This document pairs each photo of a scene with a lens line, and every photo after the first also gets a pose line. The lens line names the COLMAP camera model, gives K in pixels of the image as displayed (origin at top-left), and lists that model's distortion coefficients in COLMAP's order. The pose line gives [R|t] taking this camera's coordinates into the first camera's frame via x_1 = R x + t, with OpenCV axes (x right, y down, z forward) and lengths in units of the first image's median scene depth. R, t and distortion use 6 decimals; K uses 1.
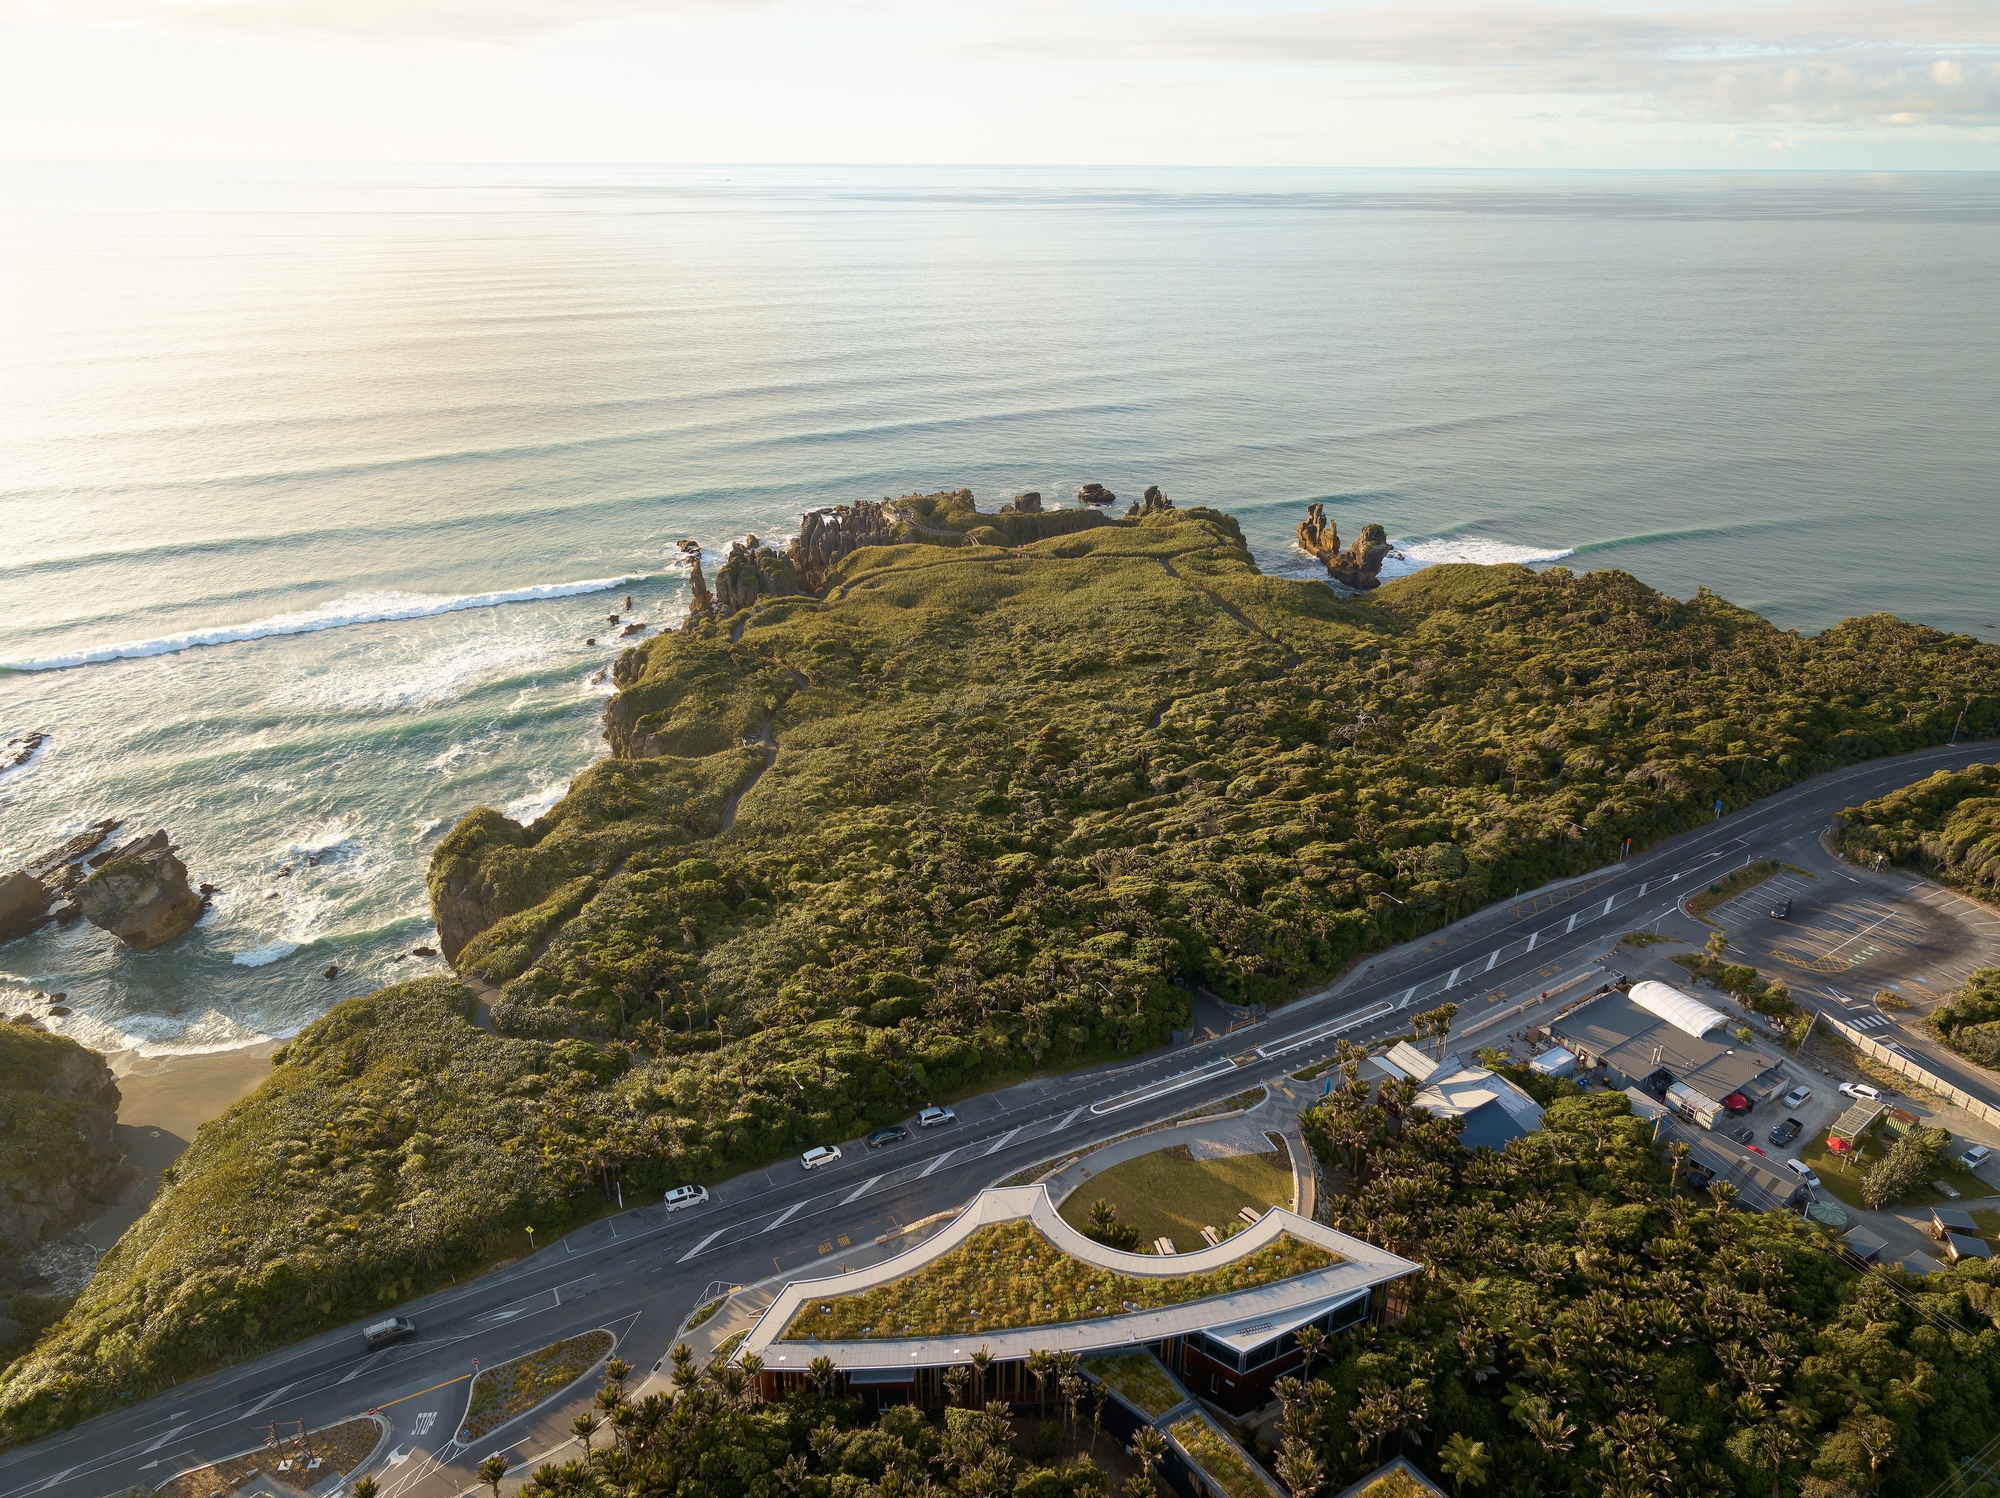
lens RADIAL K [[1355.0, 0, 1006.3], [0, 1355.0, 735.1], [0, 0, 1]] dist [-0.006654, 0.006465]
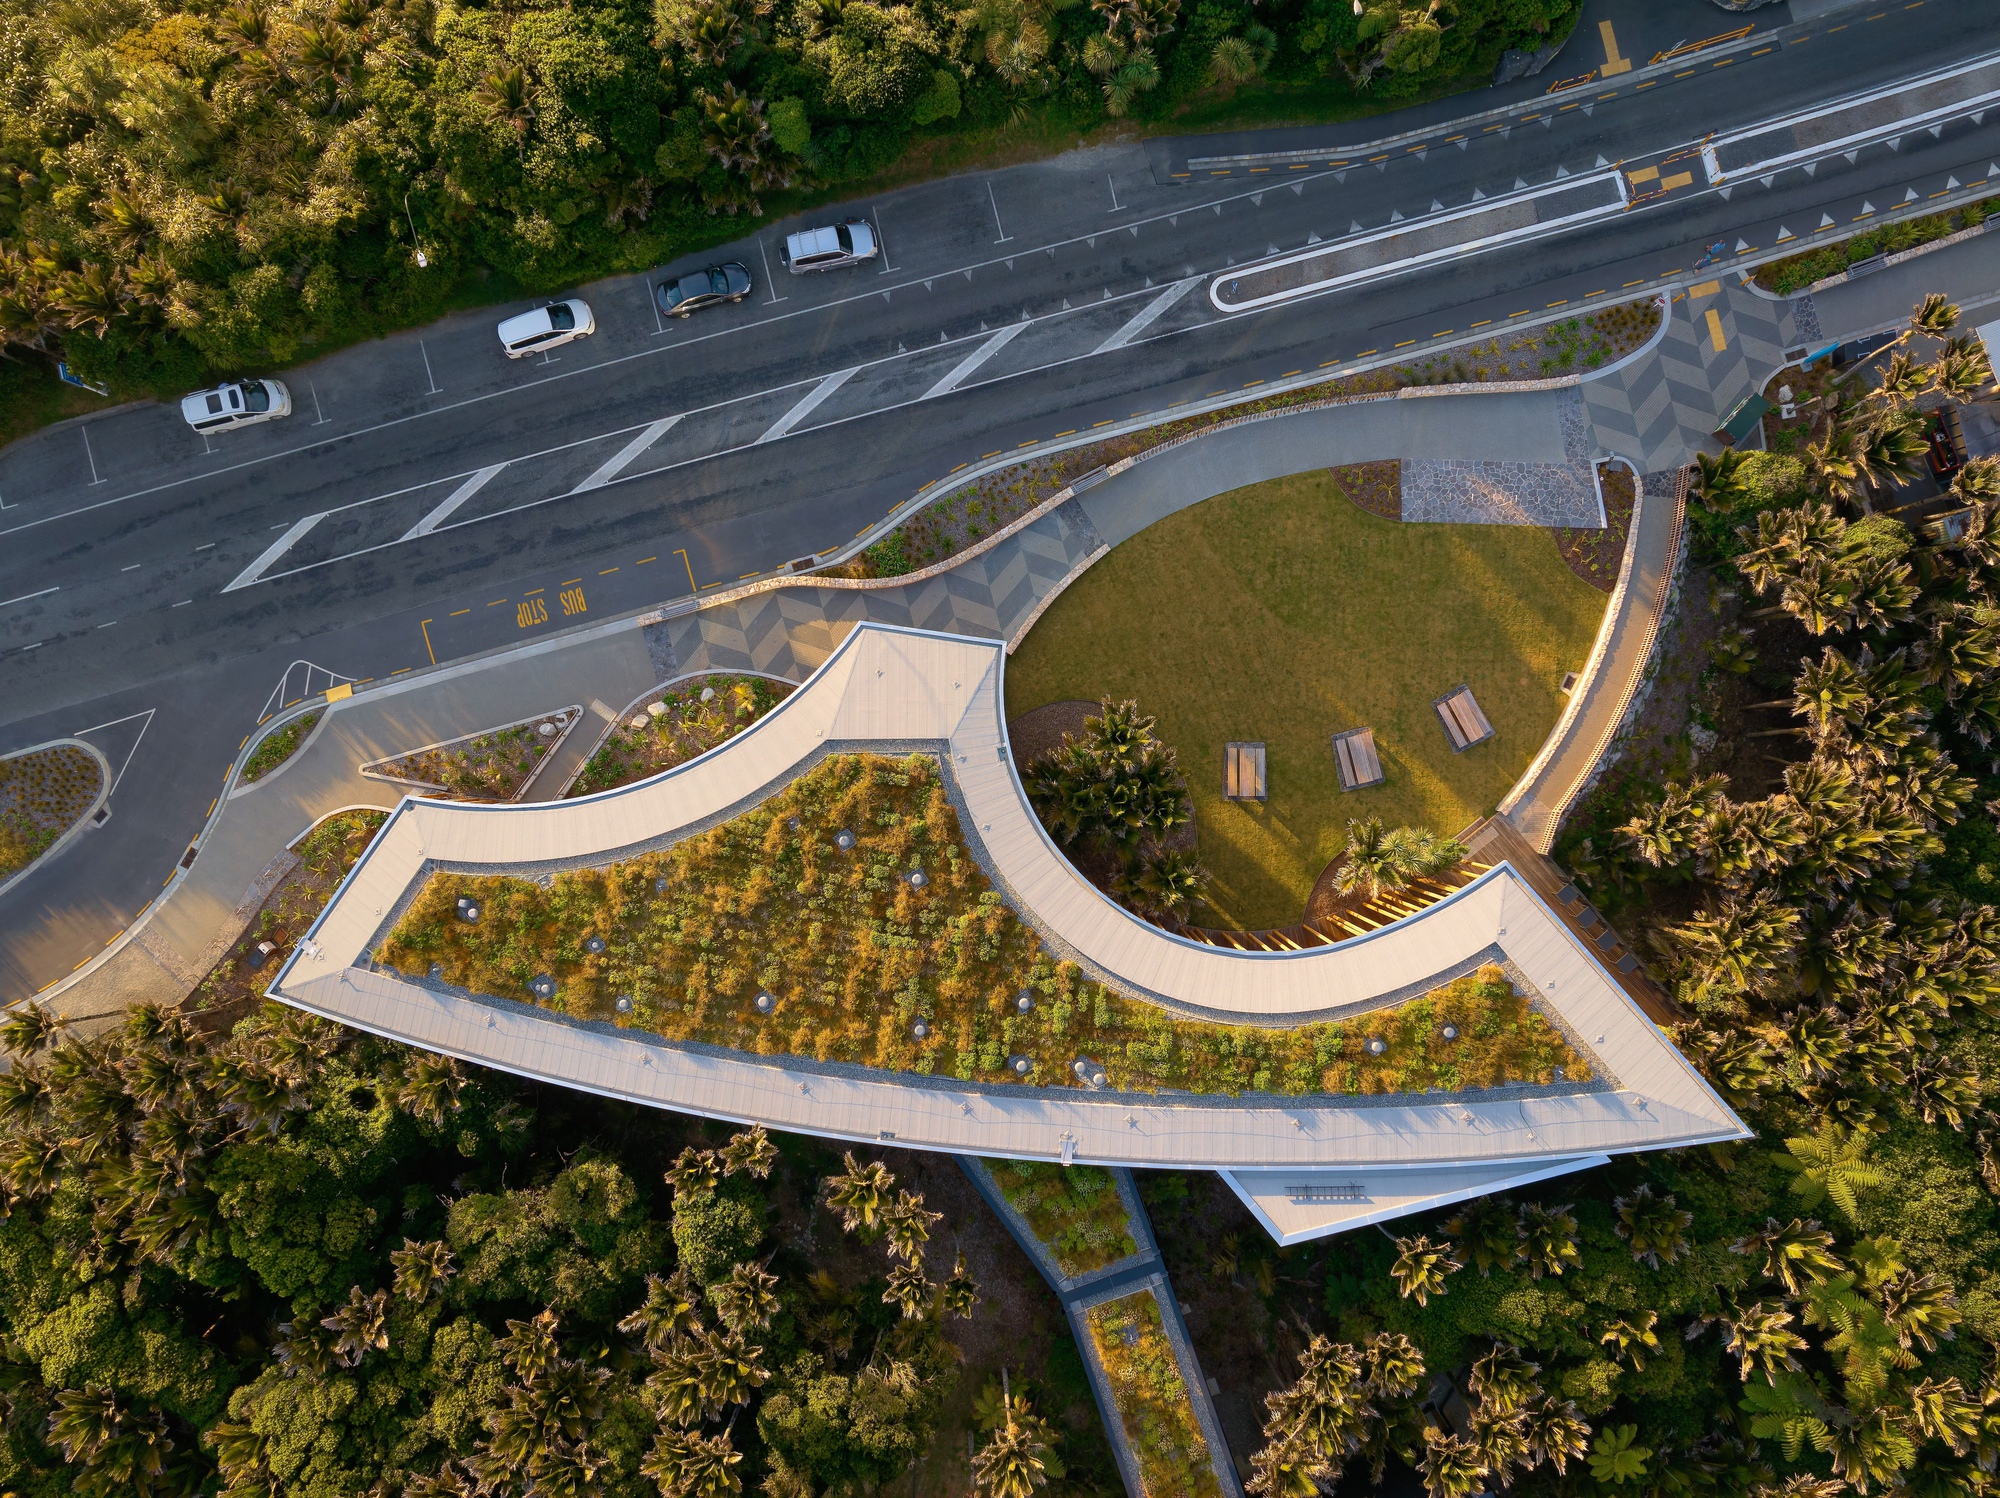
lens RADIAL K [[1355.0, 0, 1006.3], [0, 1355.0, 735.1], [0, 0, 1]] dist [-0.006654, 0.006465]
pose [[0.978057, 0.208224, -0.006935, 0.039933], [-0.075842, 0.386851, 0.919018, -0.048012], [0.194044, -0.898326, 0.394154, 0.858176]]
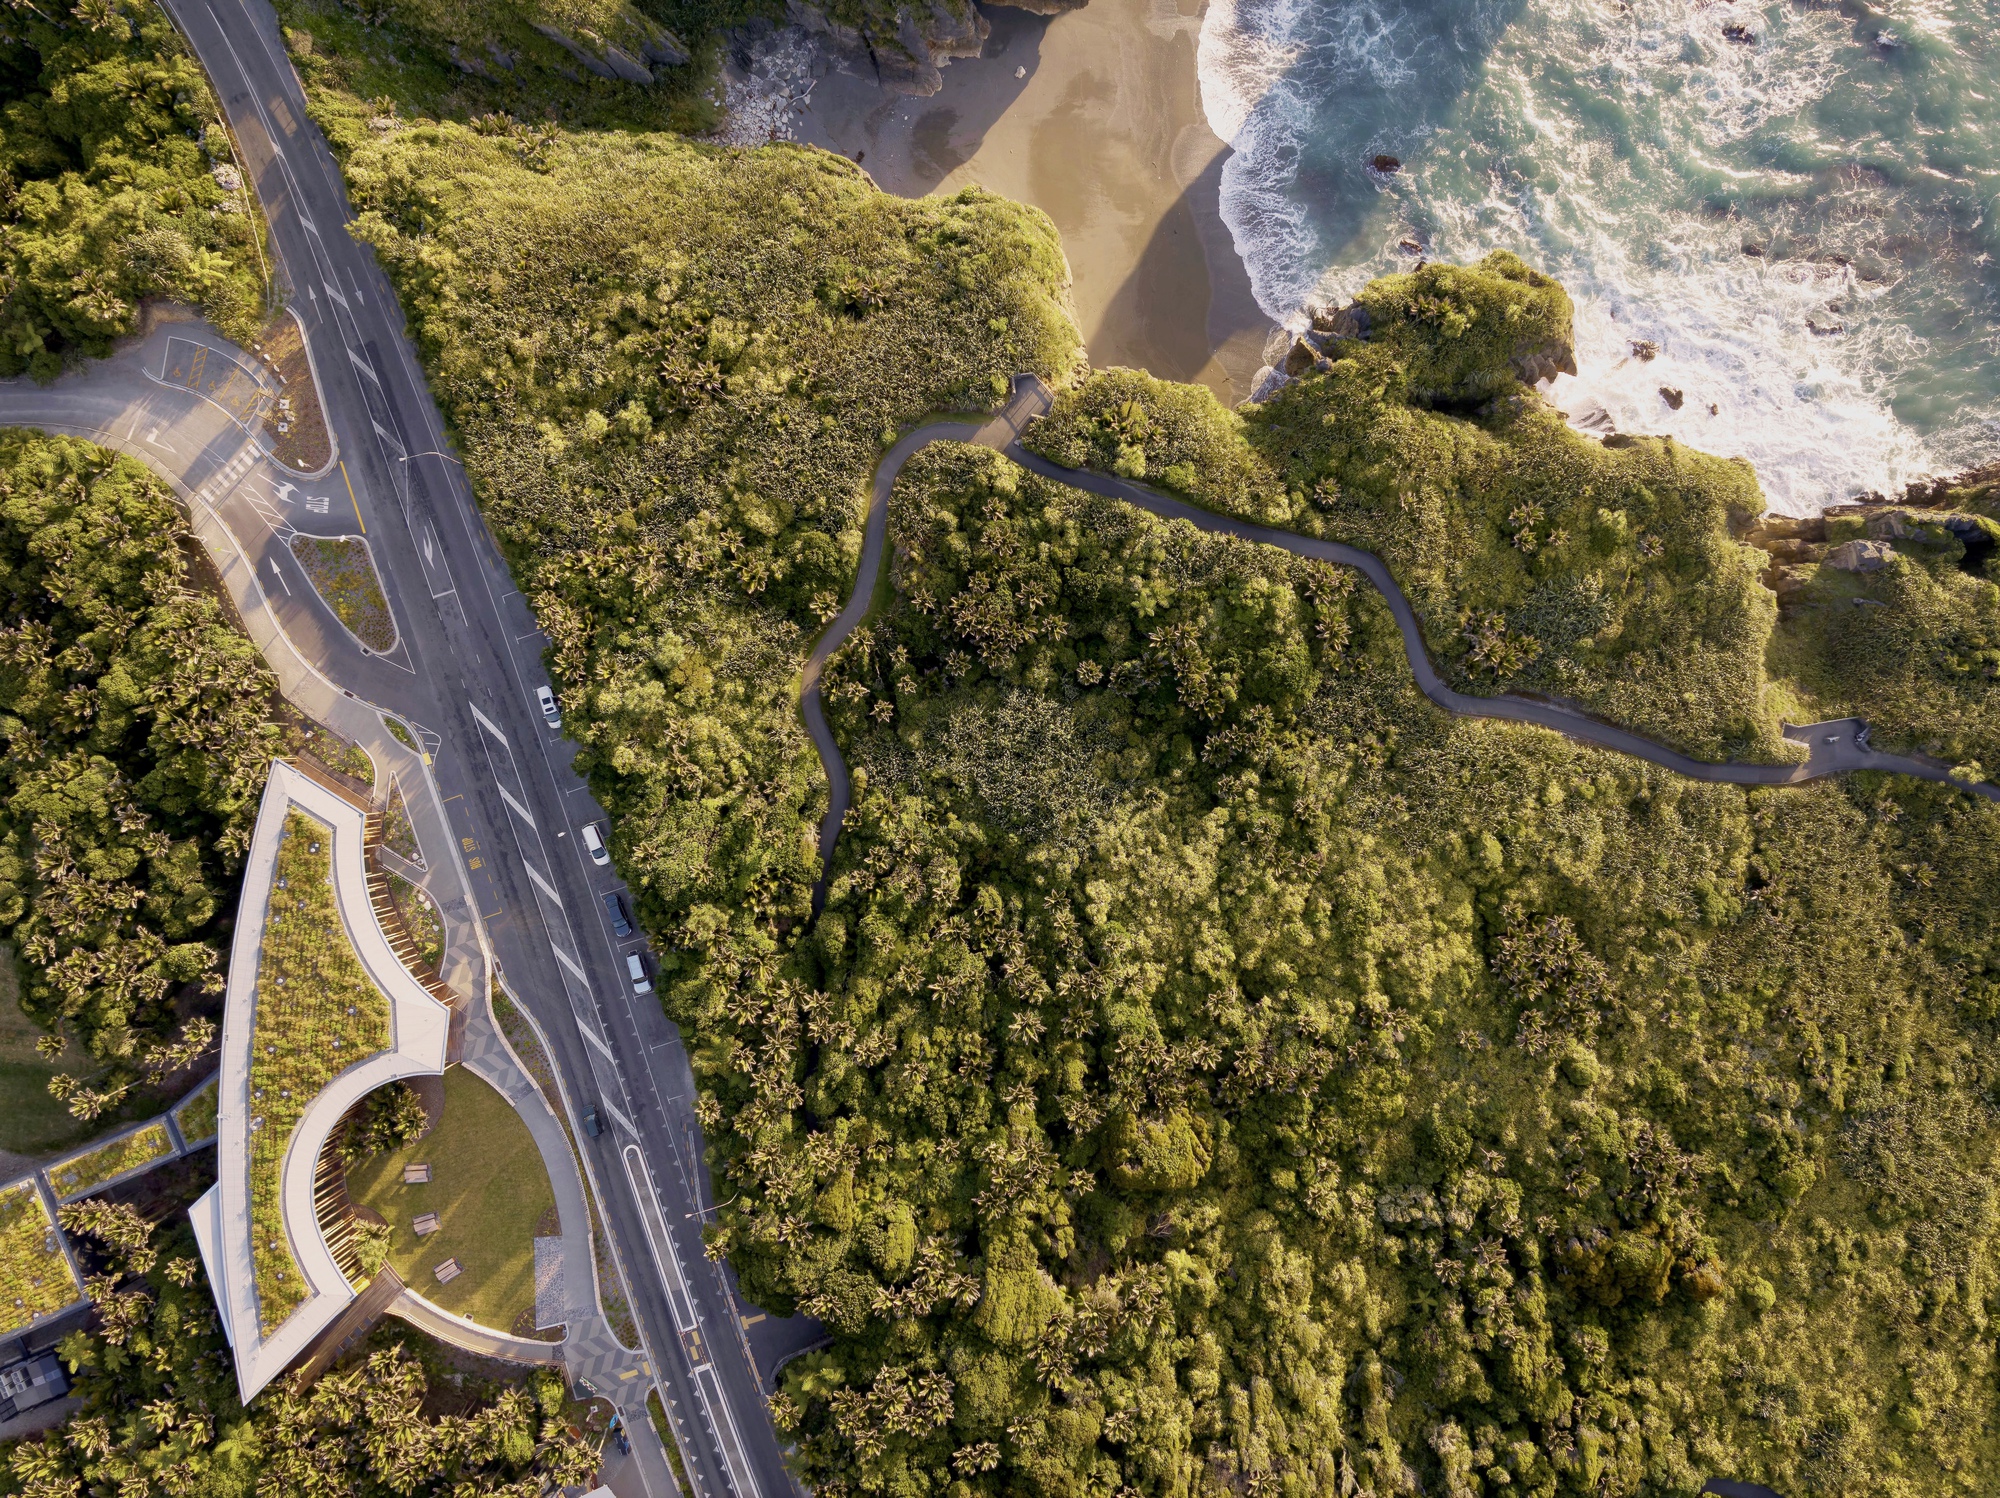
lens RADIAL K [[1355.0, 0, 1006.3], [0, 1355.0, 735.1], [0, 0, 1]] dist [-0.006654, 0.006465]
pose [[-0.147183, 0.989100, 0.004334, -0.295946], [-0.374639, -0.059802, 0.925240, -0.754725], [0.915414, 0.134556, 0.379357, 1.029947]]
